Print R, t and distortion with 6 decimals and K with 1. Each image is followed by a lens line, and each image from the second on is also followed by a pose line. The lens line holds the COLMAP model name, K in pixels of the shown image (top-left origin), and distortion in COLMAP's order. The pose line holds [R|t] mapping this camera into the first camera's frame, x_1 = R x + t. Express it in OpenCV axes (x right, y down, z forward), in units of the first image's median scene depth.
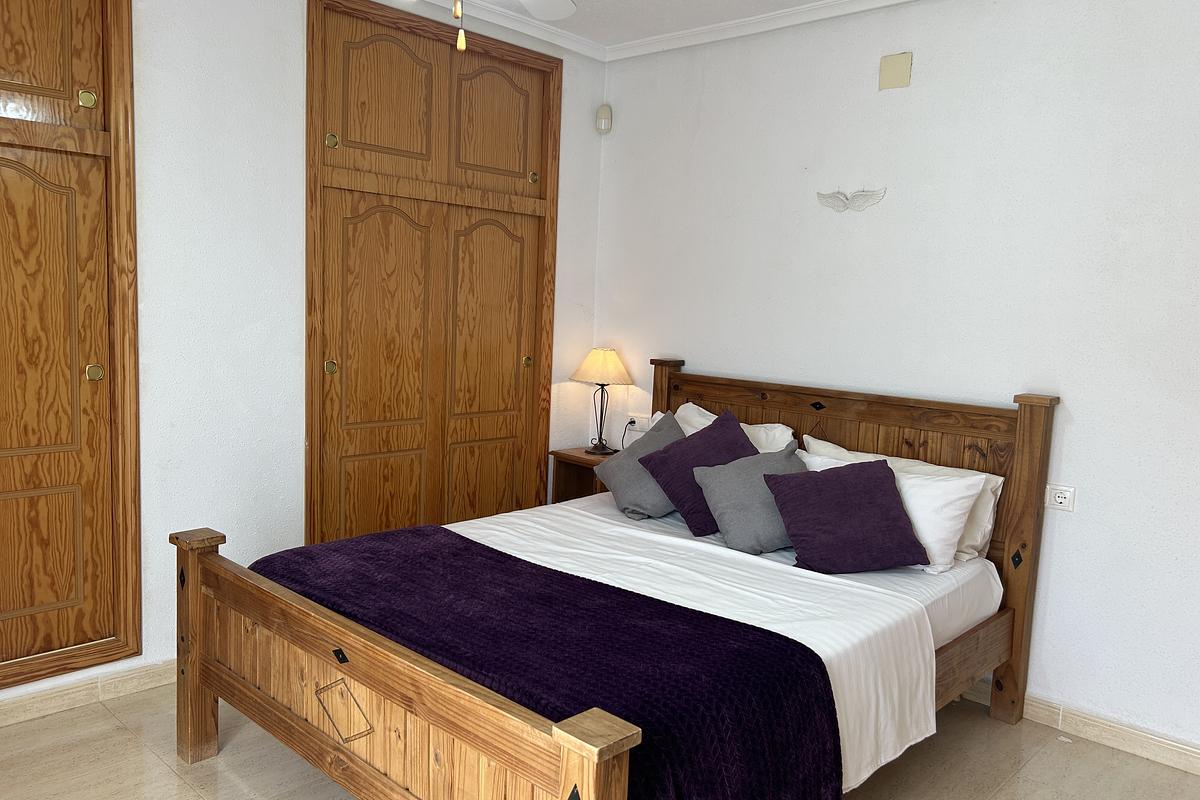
lens RADIAL K [[905.4, 0, 603.3], [0, 905.4, 403.0], [0, 0, 1]] dist [0.067961, -0.077562]
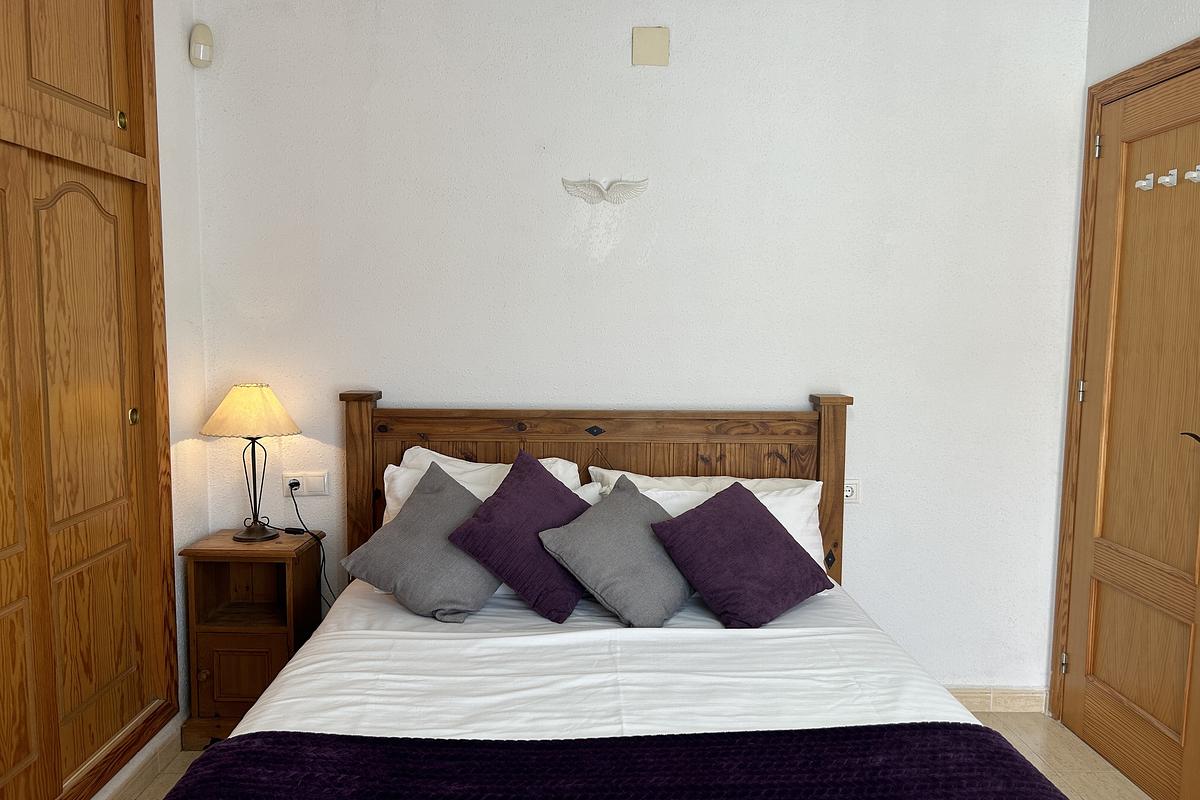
lens RADIAL K [[905.4, 0, 601.1], [0, 905.4, 408.2], [0, 0, 1]] dist [0.067961, -0.077562]
pose [[0.713264, -0.105575, 0.692899, -0.313491], [0.101842, 0.993710, 0.046574, -0.051527], [-0.693457, 0.037346, 0.719529, 0.350243]]
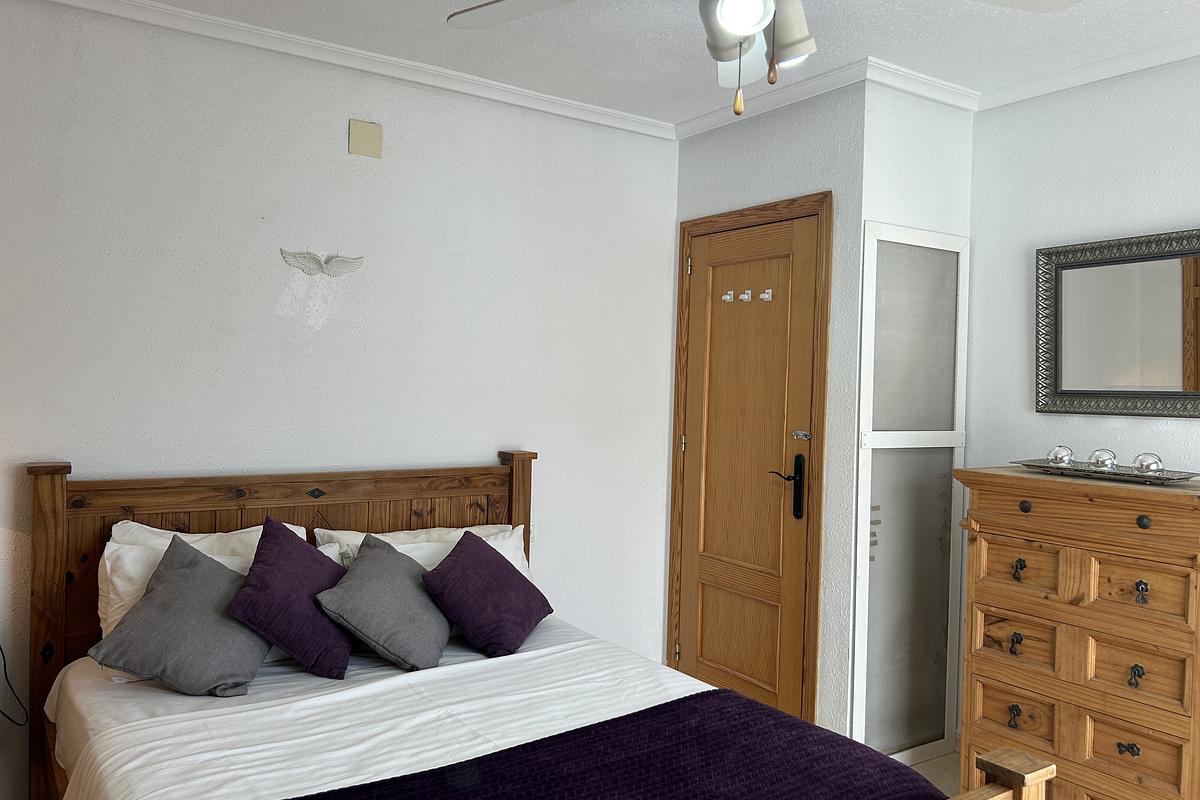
lens RADIAL K [[905.4, 0, 609.7], [0, 905.4, 399.1], [0, 0, 1]] dist [0.067961, -0.077562]
pose [[0.214022, -0.057847, 0.975115, -0.504405], [0.091770, 0.995021, 0.038886, -0.086599], [-0.972509, 0.081164, 0.218265, 0.478041]]
